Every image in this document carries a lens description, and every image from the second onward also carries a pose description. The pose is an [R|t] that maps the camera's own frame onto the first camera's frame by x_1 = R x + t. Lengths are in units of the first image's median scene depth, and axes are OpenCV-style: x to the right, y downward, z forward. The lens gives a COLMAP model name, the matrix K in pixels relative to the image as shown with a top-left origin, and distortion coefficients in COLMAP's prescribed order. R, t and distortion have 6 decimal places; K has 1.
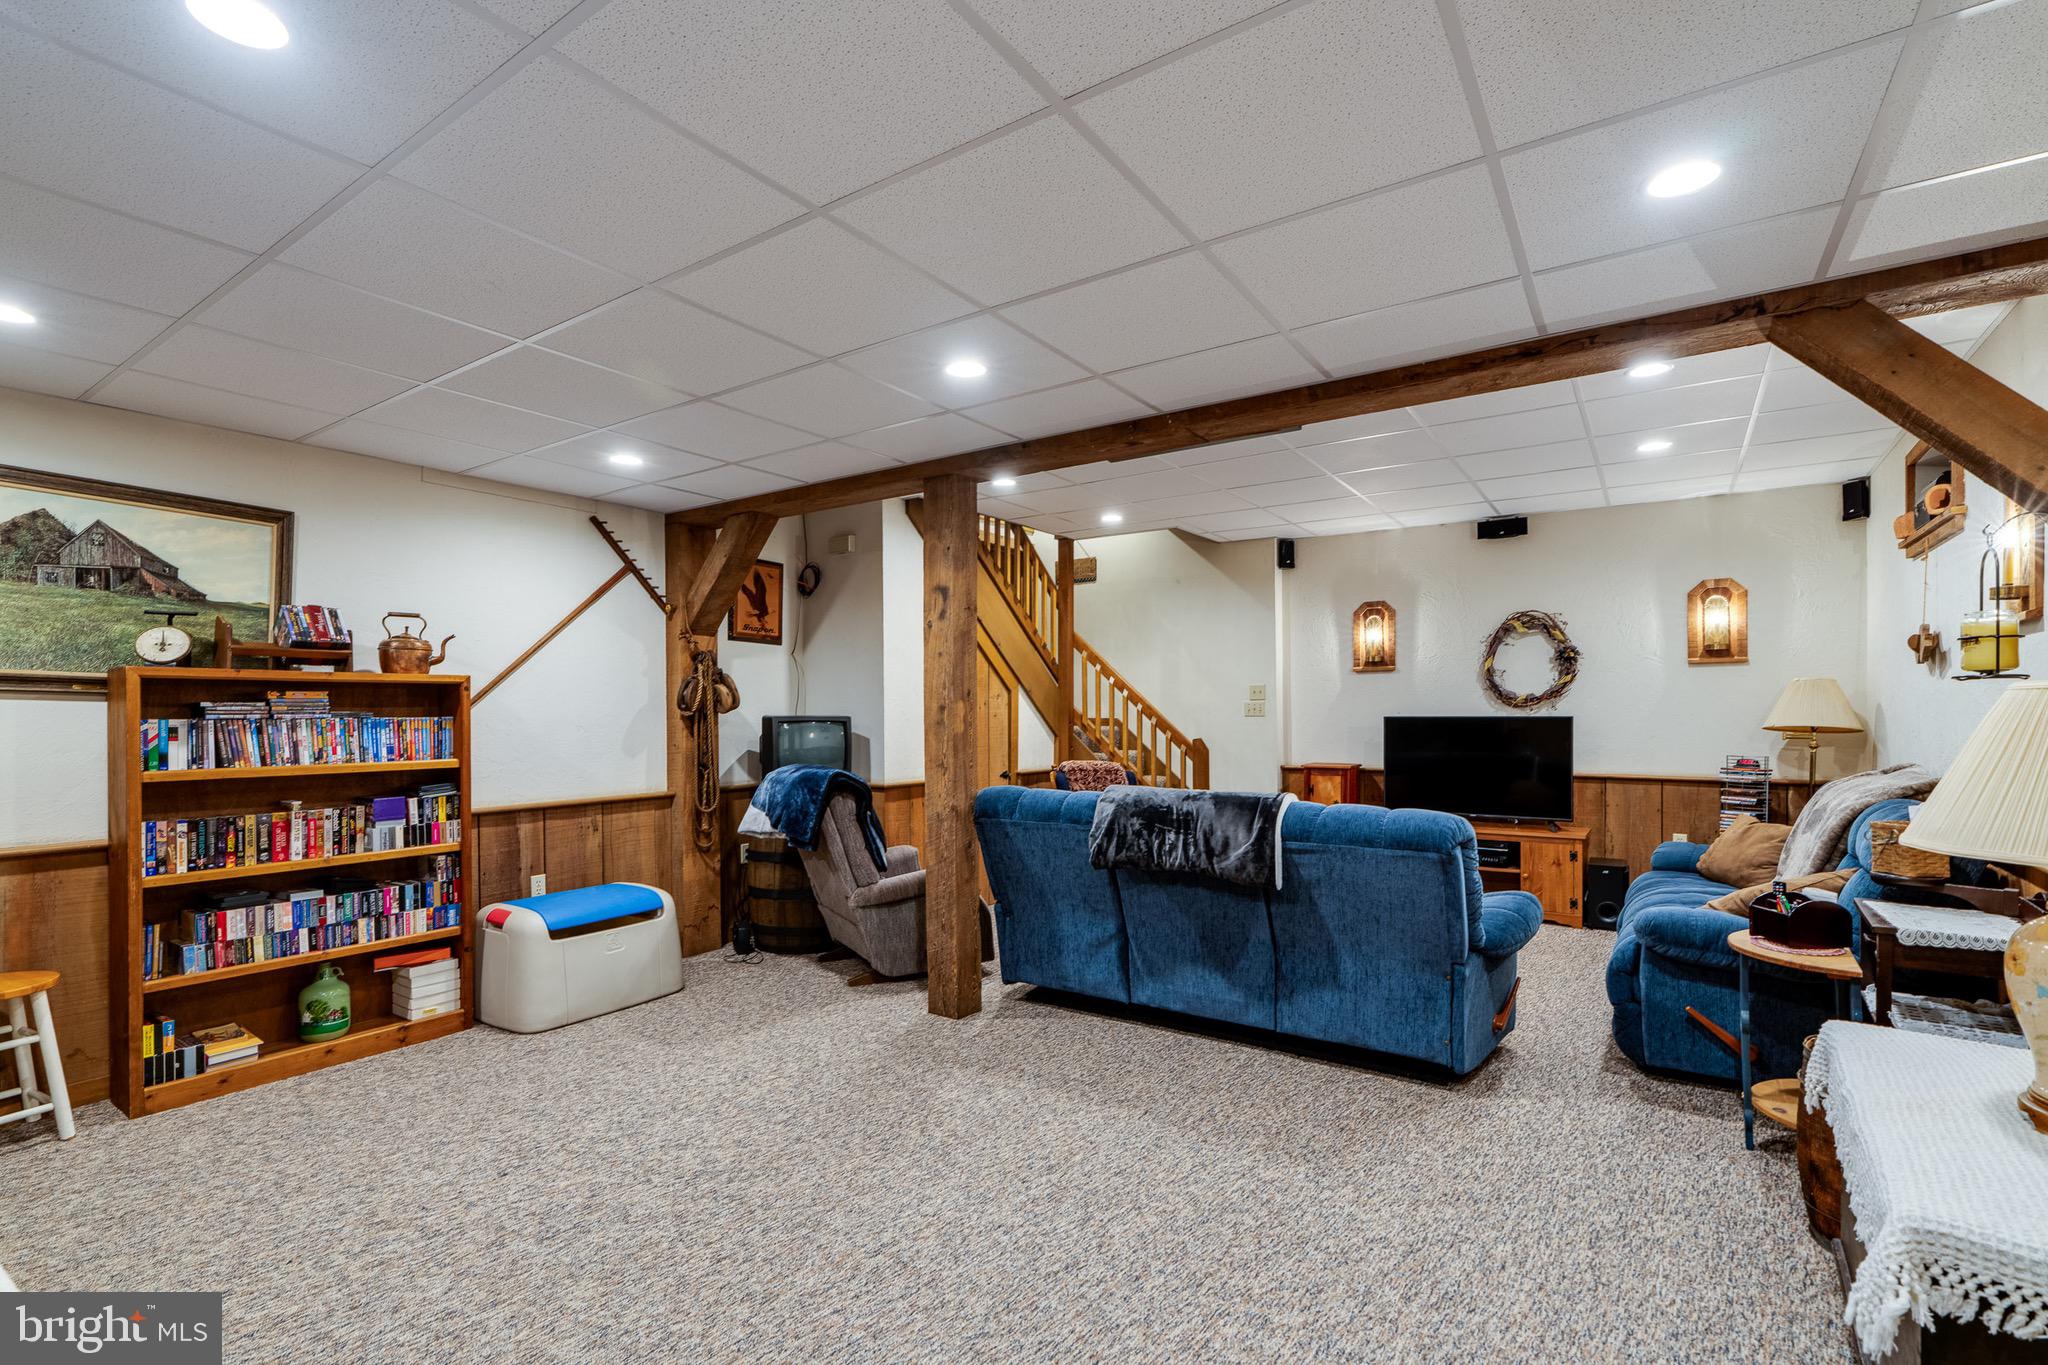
lens RADIAL K [[933.0, 0, 1034.1], [0, 933.0, 702.3], [0, 0, 1]] dist [-0.003689, -0.000087]
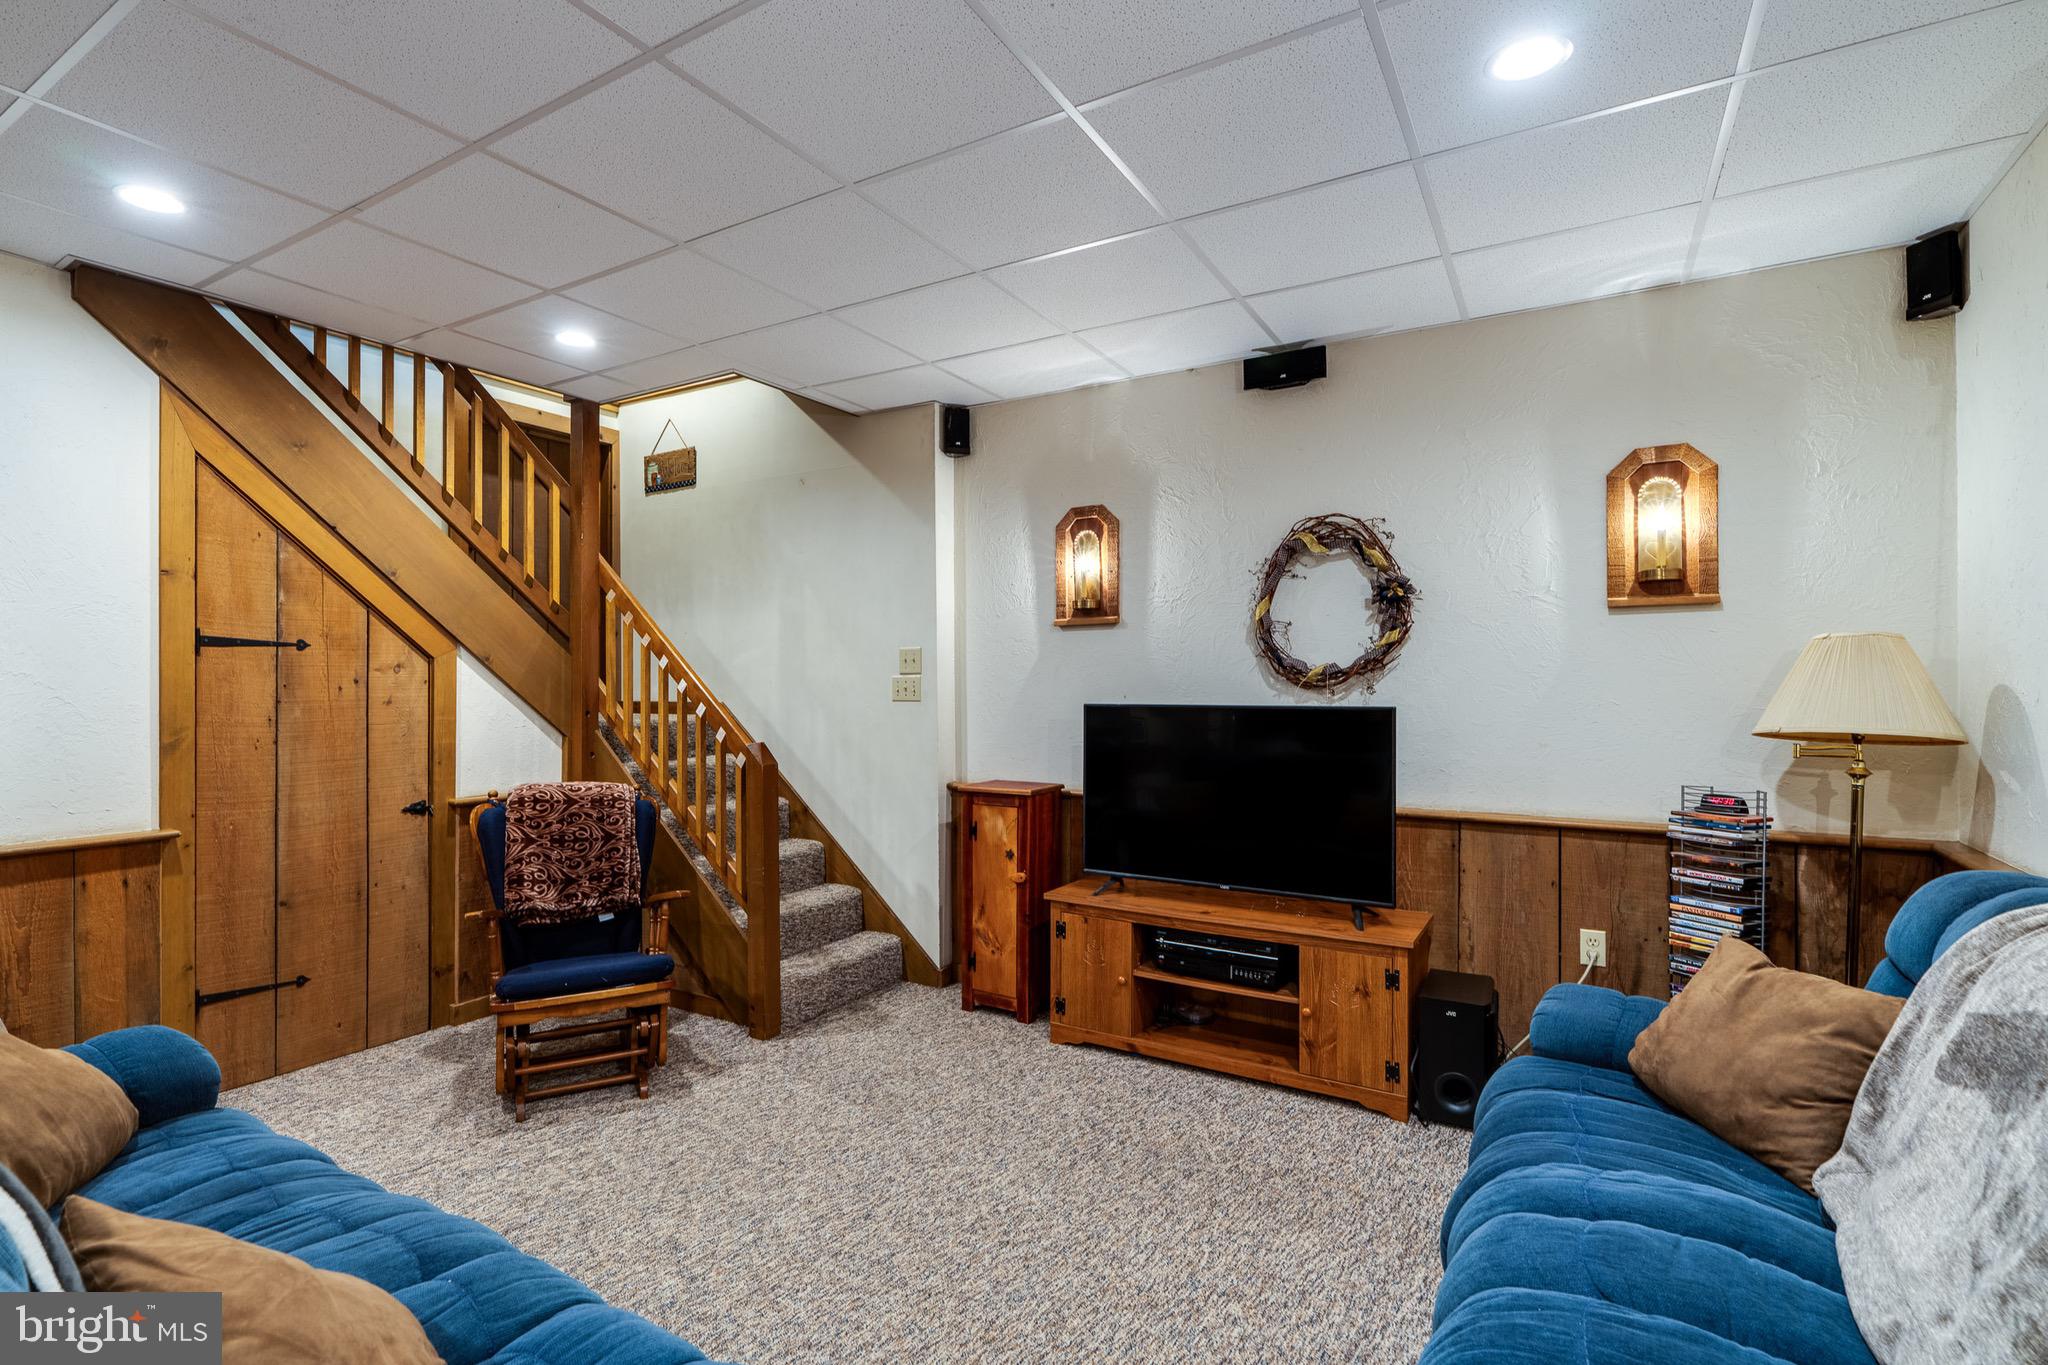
lens RADIAL K [[933.0, 0, 1014.5], [0, 933.0, 671.2], [0, 0, 1]] dist [-0.003689, -0.000087]
pose [[0.998717, 0.002025, 0.050598, 0.327322], [-0.001857, 0.999993, -0.003355, -0.002943], [-0.050604, 0.003256, 0.998713, 0.471623]]
